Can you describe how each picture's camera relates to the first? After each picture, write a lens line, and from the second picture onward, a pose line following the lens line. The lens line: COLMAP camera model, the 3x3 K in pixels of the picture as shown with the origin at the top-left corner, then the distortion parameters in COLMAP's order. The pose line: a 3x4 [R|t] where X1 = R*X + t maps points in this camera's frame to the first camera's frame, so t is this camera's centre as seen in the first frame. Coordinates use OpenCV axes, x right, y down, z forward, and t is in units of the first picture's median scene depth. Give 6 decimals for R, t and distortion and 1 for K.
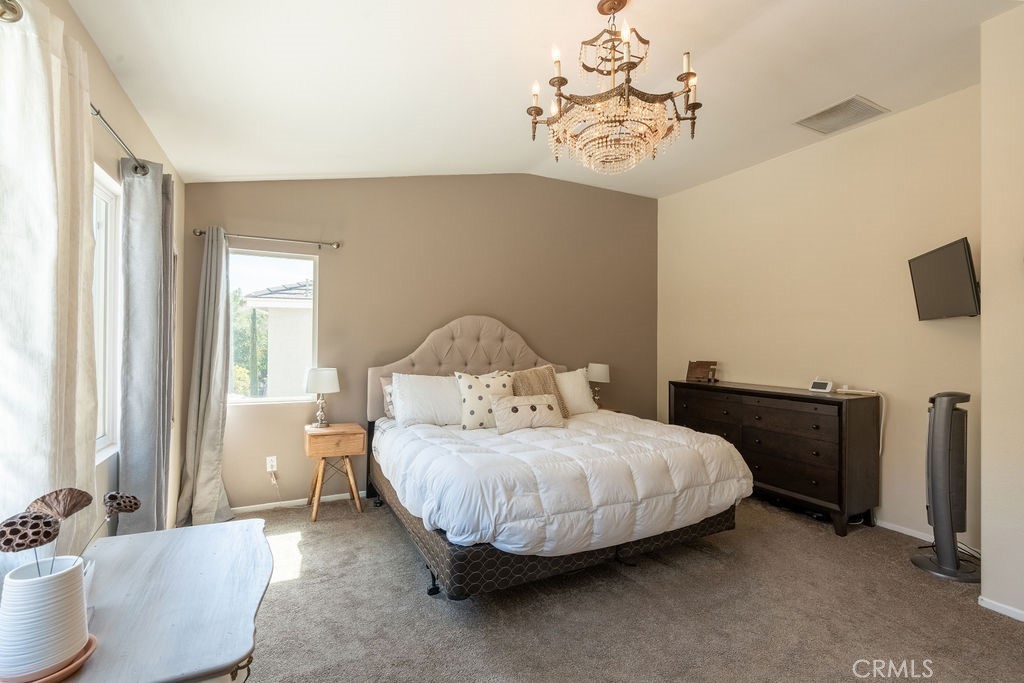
lens RADIAL K [[464.9, 0, 511.5], [0, 464.9, 342.1], [0, 0, 1]] dist [-0.005166, -0.001040]
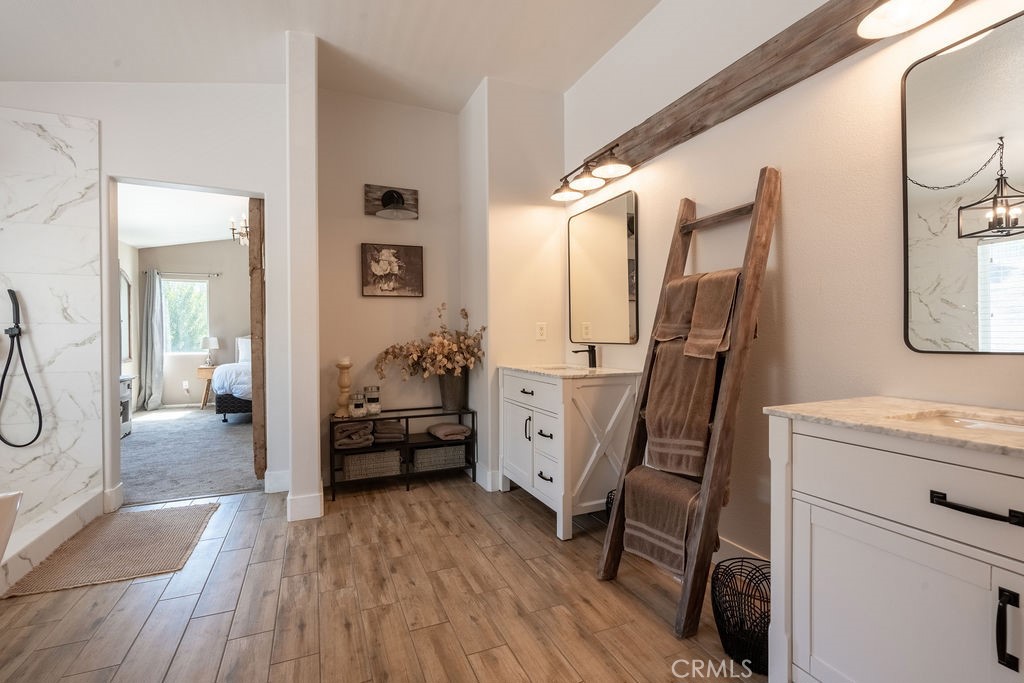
lens RADIAL K [[464.9, 0, 516.2], [0, 464.9, 334.3], [0, 0, 1]] dist [-0.005166, -0.001040]
pose [[0.998339, -0.020931, -0.053678, 1.230497], [0.021115, 0.999773, 0.002859, 0.081822], [0.053606, -0.003988, 0.998554, -1.113490]]
